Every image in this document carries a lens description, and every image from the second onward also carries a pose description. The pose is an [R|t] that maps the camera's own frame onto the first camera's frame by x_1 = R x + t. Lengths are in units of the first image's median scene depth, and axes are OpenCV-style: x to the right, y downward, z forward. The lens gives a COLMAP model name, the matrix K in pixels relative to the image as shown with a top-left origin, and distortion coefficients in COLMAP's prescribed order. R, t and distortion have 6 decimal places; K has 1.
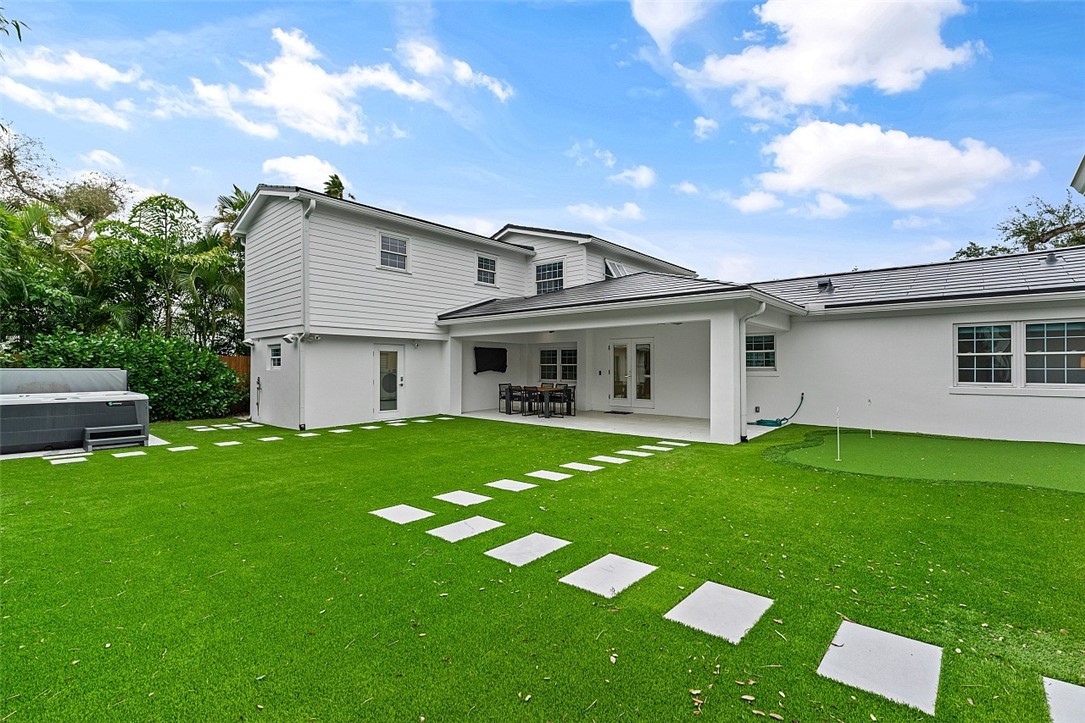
lens RADIAL K [[493.1, 0, 543.3], [0, 493.1, 363.9], [0, 0, 1]] dist [0.004541, 0.000705]
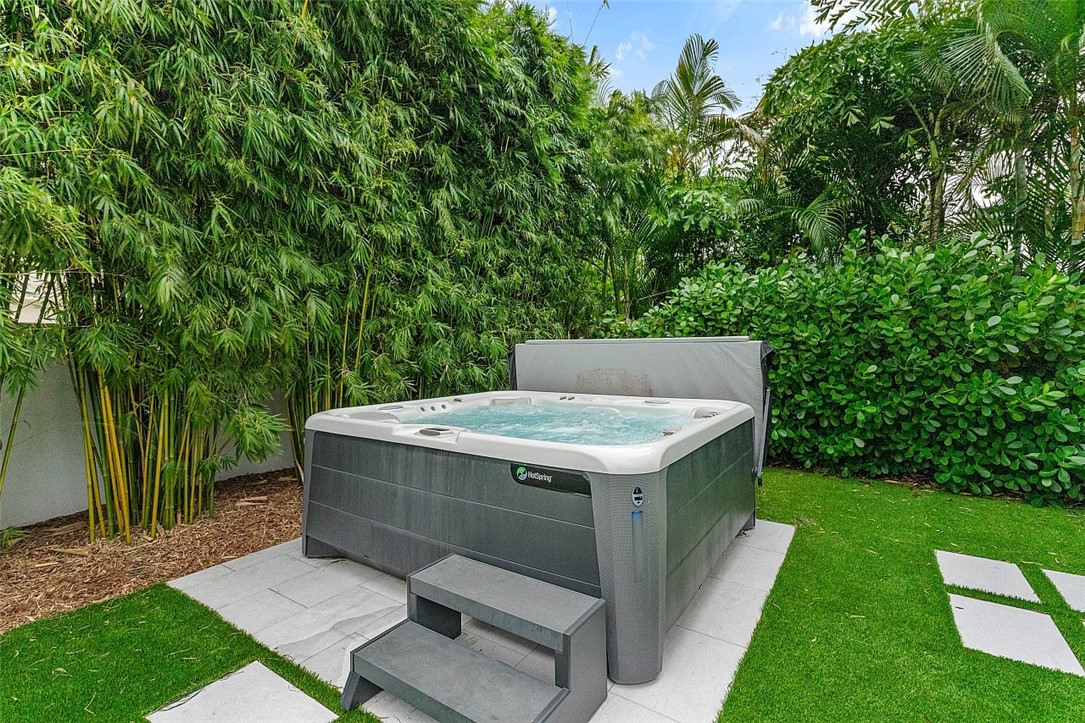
lens RADIAL K [[493.1, 0, 543.7], [0, 493.1, 353.5], [0, 0, 1]] dist [0.004541, 0.000705]
pose [[0.134066, 0.010239, -0.990920, -0.448644], [0.016113, 0.999792, 0.012511, 0.013065], [0.990841, -0.017644, 0.133873, 0.695129]]
